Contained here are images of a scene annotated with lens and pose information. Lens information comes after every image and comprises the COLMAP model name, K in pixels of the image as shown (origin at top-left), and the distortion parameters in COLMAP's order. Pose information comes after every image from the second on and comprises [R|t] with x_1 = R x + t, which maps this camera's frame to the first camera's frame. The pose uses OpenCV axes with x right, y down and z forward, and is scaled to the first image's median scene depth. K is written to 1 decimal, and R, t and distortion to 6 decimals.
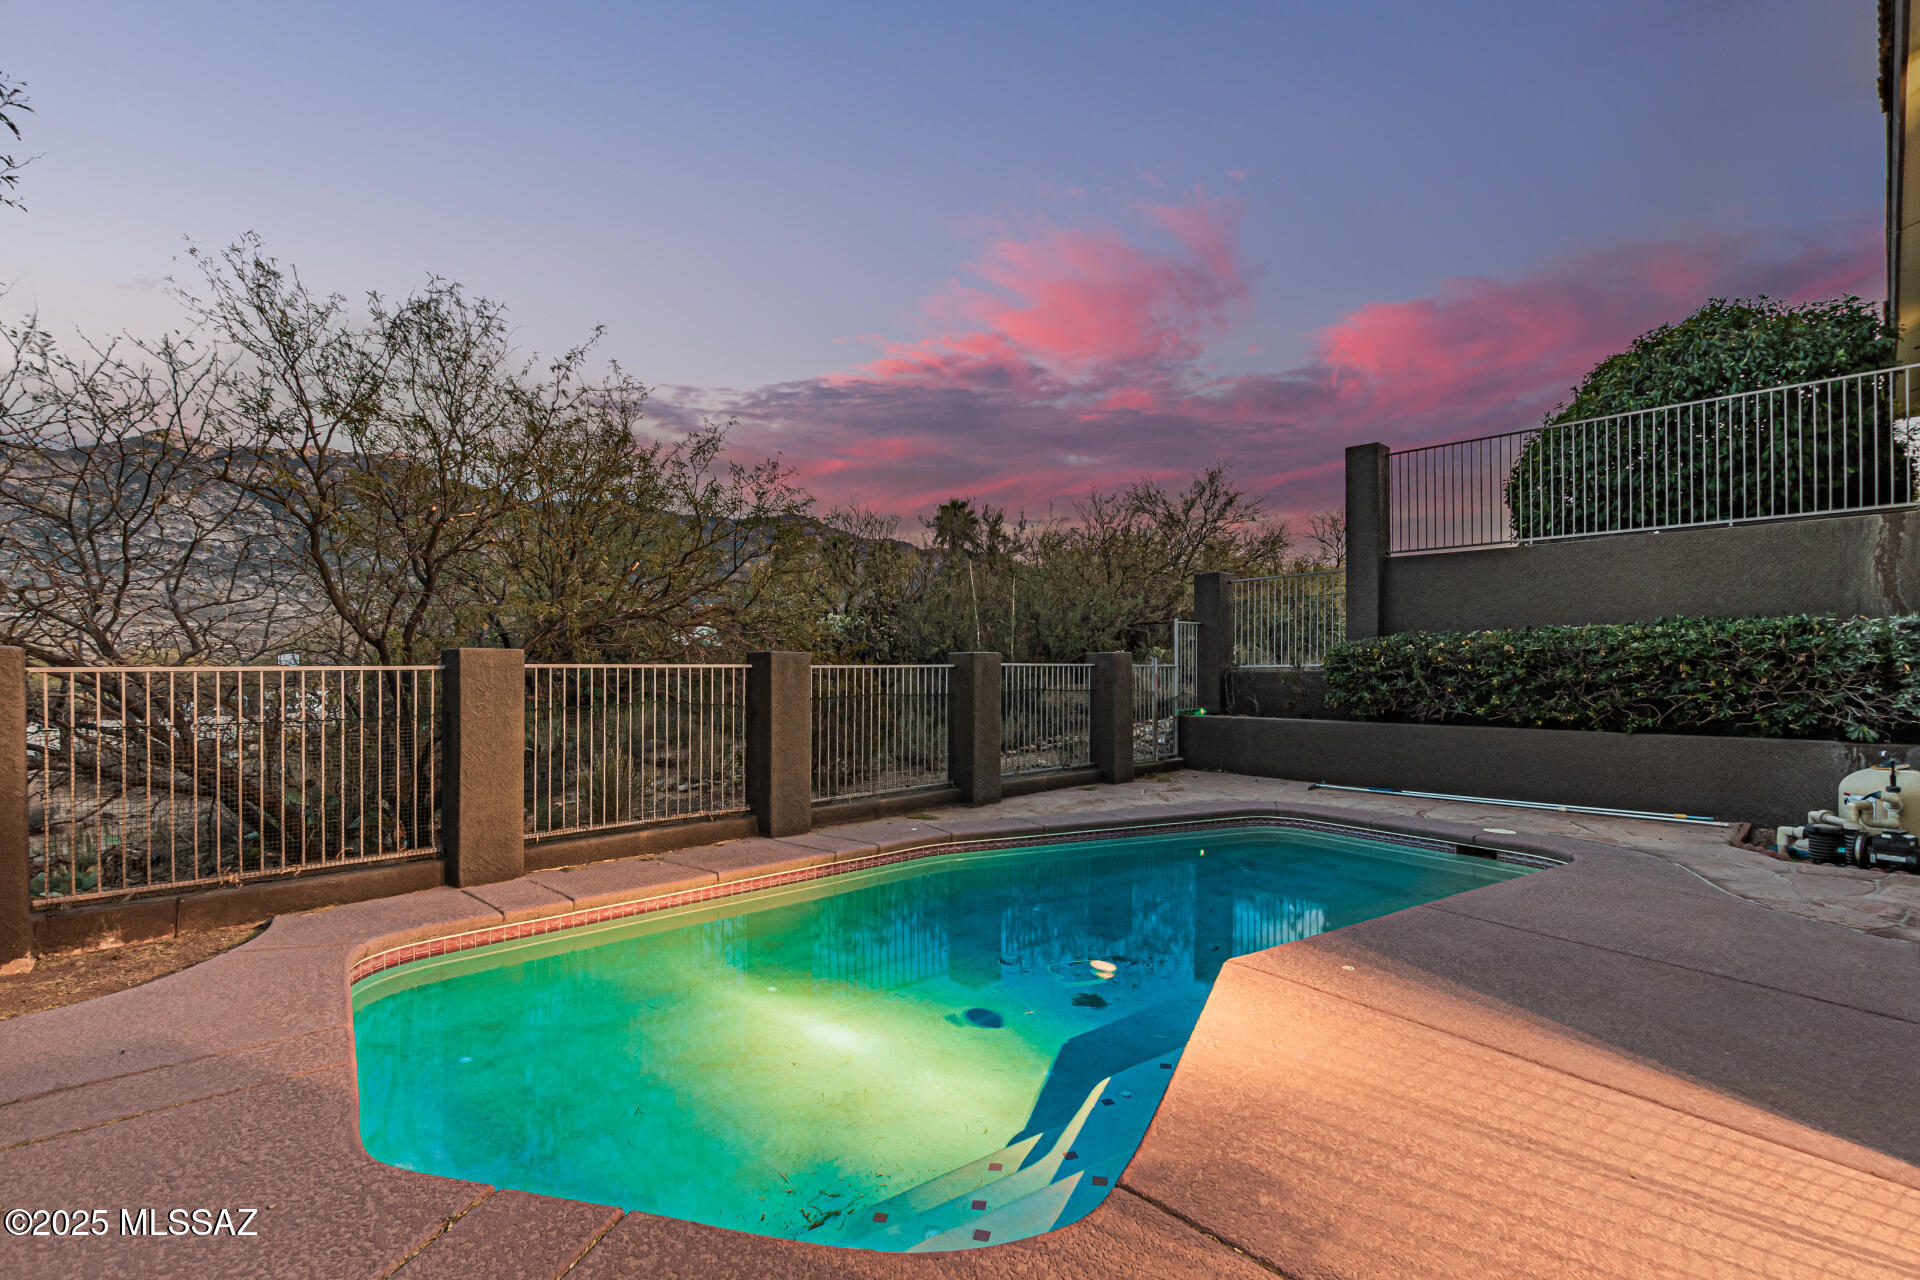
lens RADIAL K [[885.4, 0, 967.2], [0, 885.4, 670.7], [0, 0, 1]] dist [0.004709, -0.002005]
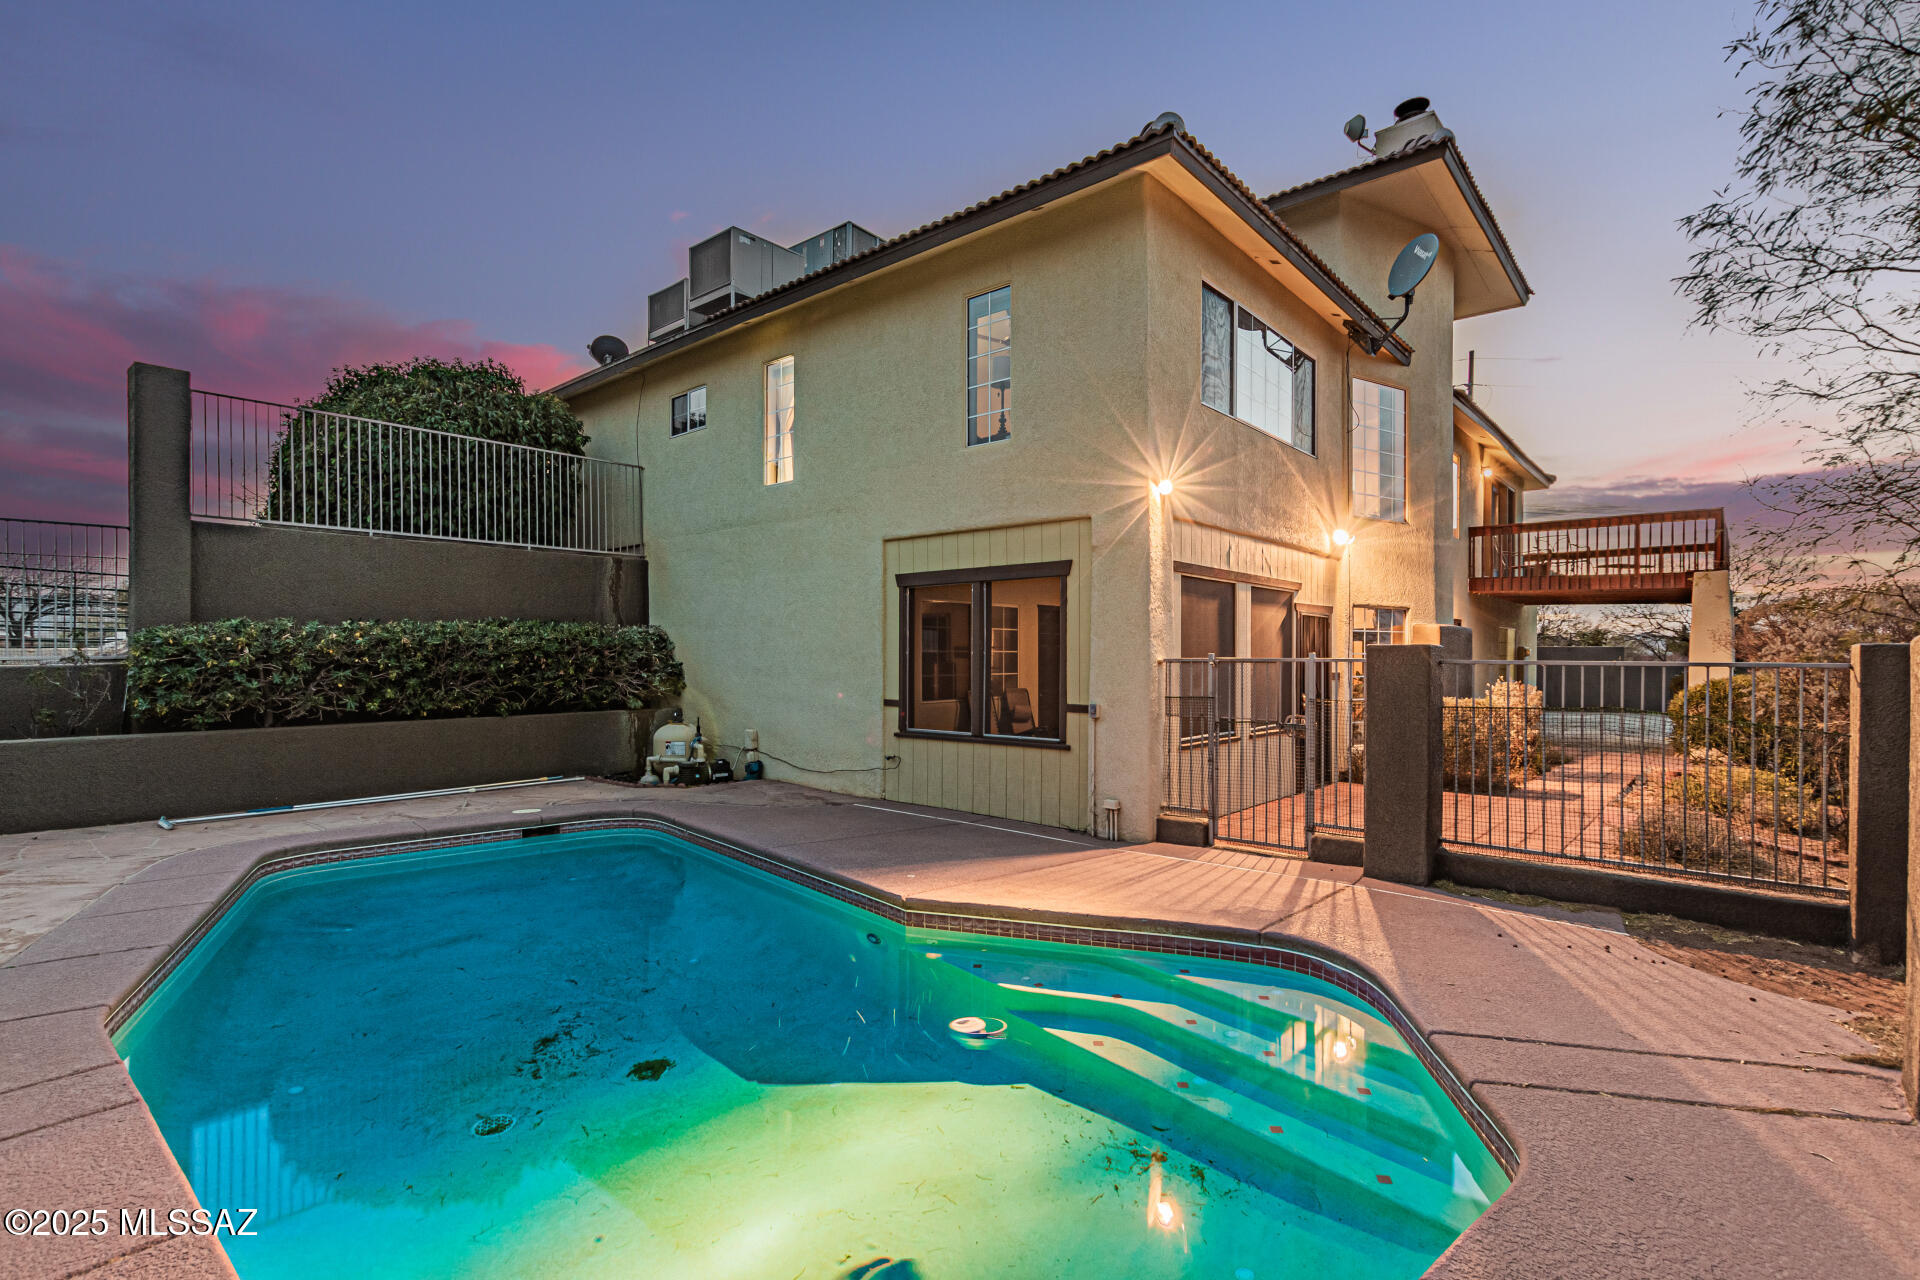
lens RADIAL K [[885.4, 0, 925.0], [0, 885.4, 672.8], [0, 0, 1]] dist [0.004709, -0.002005]
pose [[-0.099513, -0.006640, 0.995014, -0.447343], [-0.003258, 0.999975, 0.006347, 0.002075], [-0.995031, -0.002610, -0.099532, 0.518295]]
